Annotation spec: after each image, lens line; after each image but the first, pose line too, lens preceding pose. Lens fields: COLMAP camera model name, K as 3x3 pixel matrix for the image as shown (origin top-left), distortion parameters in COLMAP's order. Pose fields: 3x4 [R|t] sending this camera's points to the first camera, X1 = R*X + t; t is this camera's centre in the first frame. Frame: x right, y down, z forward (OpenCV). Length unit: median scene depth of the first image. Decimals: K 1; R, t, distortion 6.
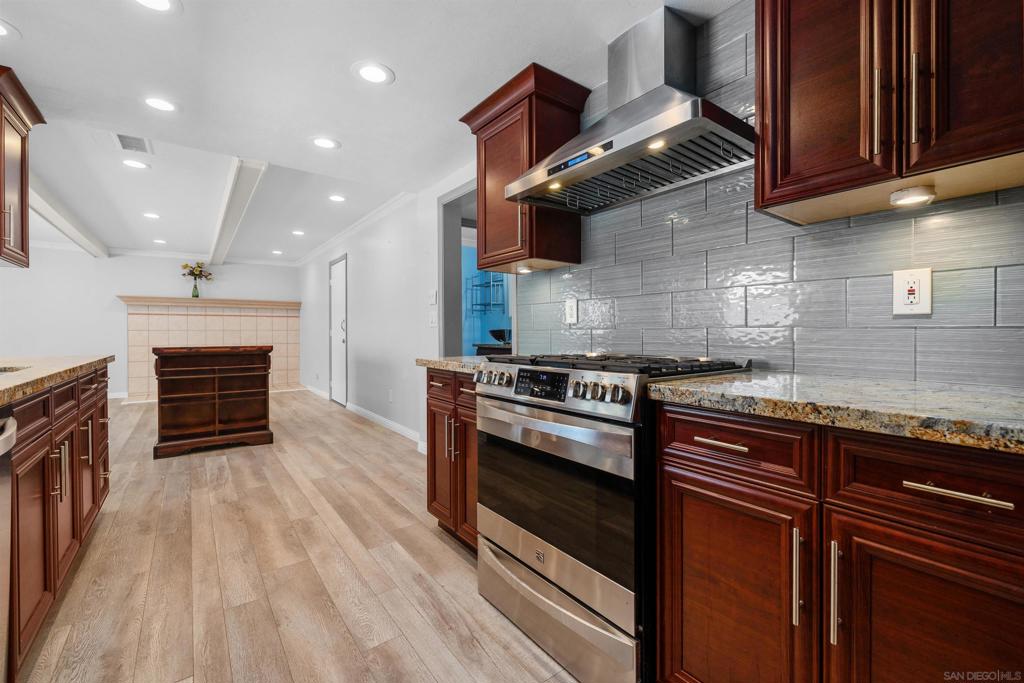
lens RADIAL K [[448.1, 0, 507.9], [0, 448.1, 338.5], [0, 0, 1]] dist [0.012246, -0.001533]
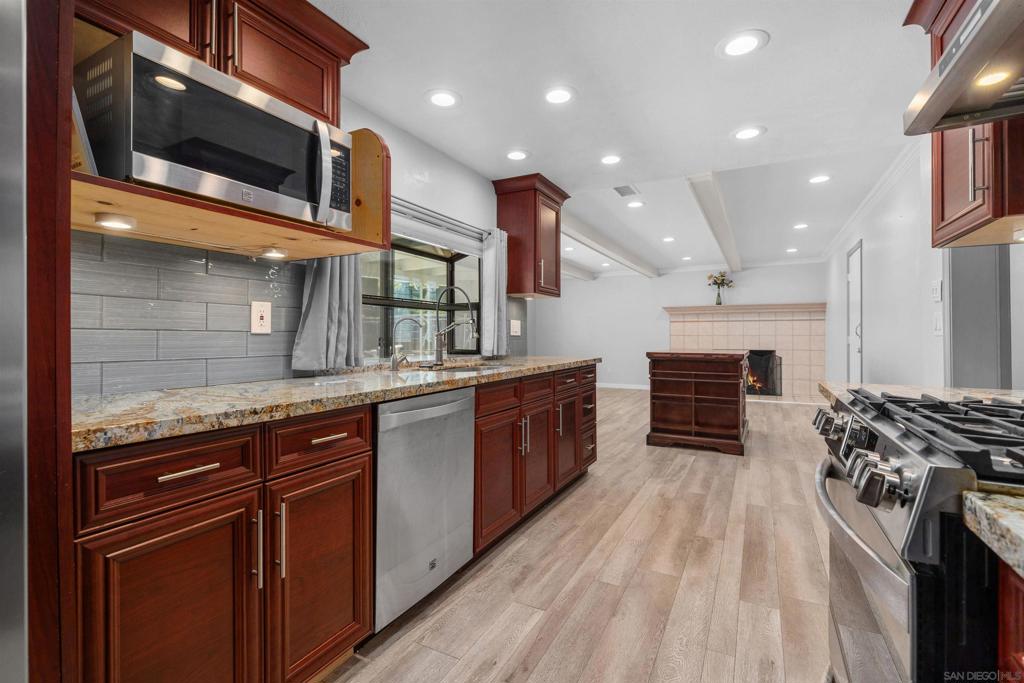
lens RADIAL K [[459.4, 0, 483.3], [0, 459.4, 333.9], [0, 0, 1]] dist [-0.012344, 0.001305]
pose [[0.404818, -0.001601, -0.914396, 0.174500], [-0.013187, 0.999884, -0.007589, -0.014505], [0.914302, 0.015130, 0.404750, 0.118536]]
